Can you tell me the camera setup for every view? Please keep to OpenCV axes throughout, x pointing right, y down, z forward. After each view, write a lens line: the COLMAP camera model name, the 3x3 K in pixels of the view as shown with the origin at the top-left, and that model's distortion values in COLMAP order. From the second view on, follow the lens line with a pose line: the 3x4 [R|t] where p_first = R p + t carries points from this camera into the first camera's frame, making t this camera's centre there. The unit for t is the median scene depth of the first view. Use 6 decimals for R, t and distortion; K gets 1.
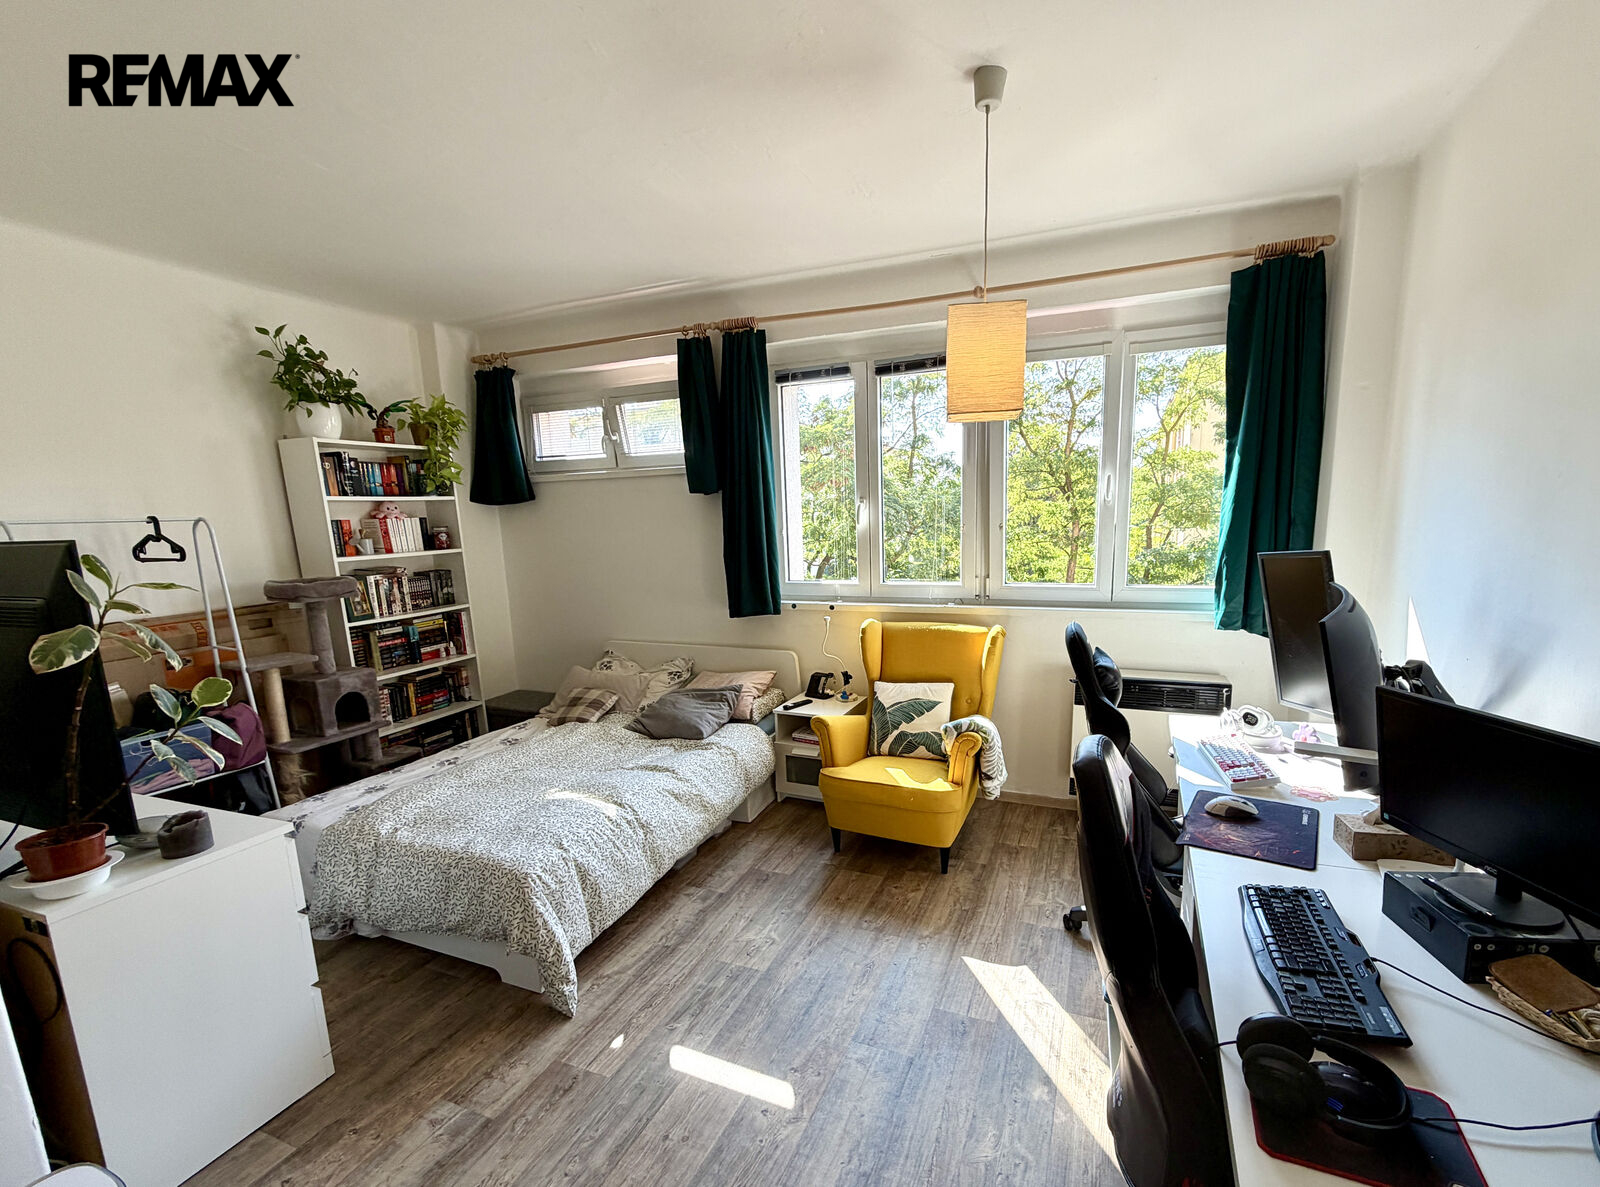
lens RADIAL K [[671.2, 0, 855.3], [0, 671.2, 641.1], [0, 0, 1]] dist [0.000434, 0.000190]
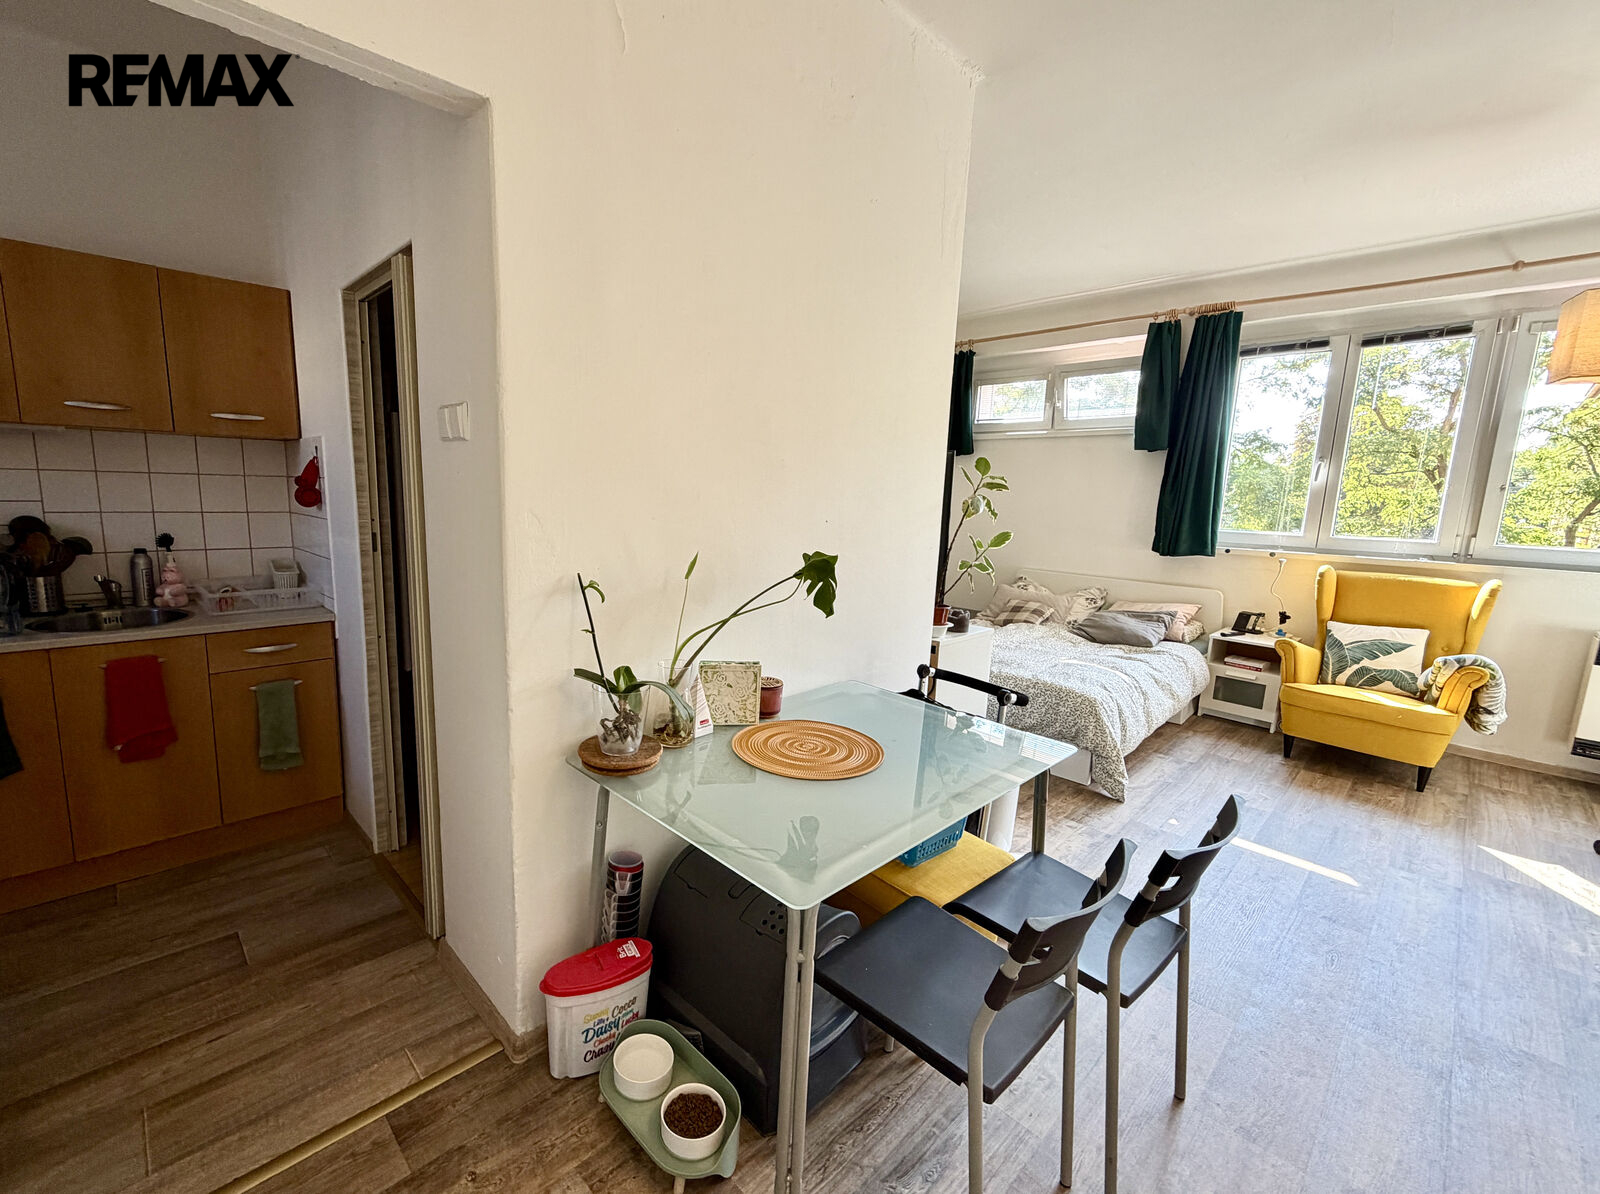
lens RADIAL K [[678.4, 0, 741.1], [0, 678.4, 601.9], [0, 0, 1]] dist [-0.000882, 0.000140]
pose [[0.901082, 0.120060, -0.416698, -0.377945], [-0.129824, 0.991525, 0.004945, 0.147653], [0.413760, 0.049642, 0.909031, -0.417943]]
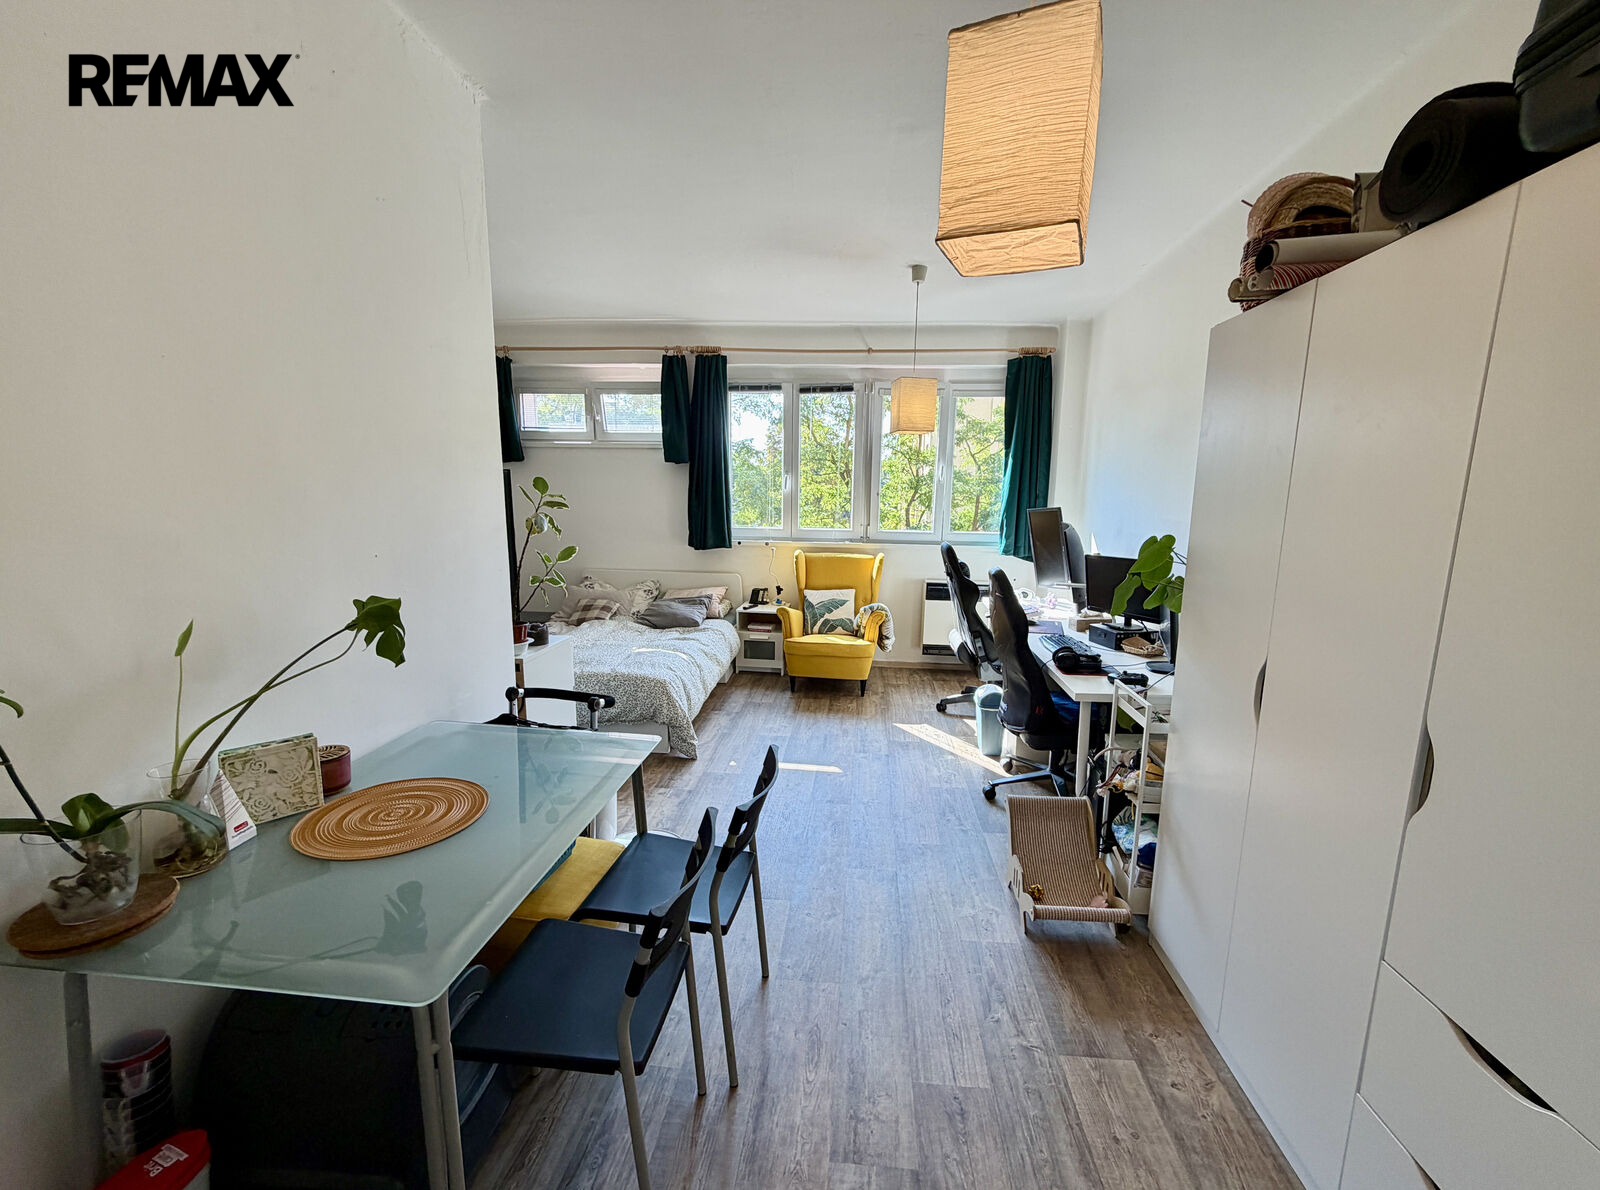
lens RADIAL K [[644.7, 0, 806.3], [0, 644.7, 612.6], [0, 0, 1]] dist [0.000127, 0.000339]
pose [[0.958484, -0.010184, 0.284964, -0.388442], [0.012299, 0.999908, -0.005636, 0.120463], [-0.284880, 0.008907, 0.958522, -0.430764]]
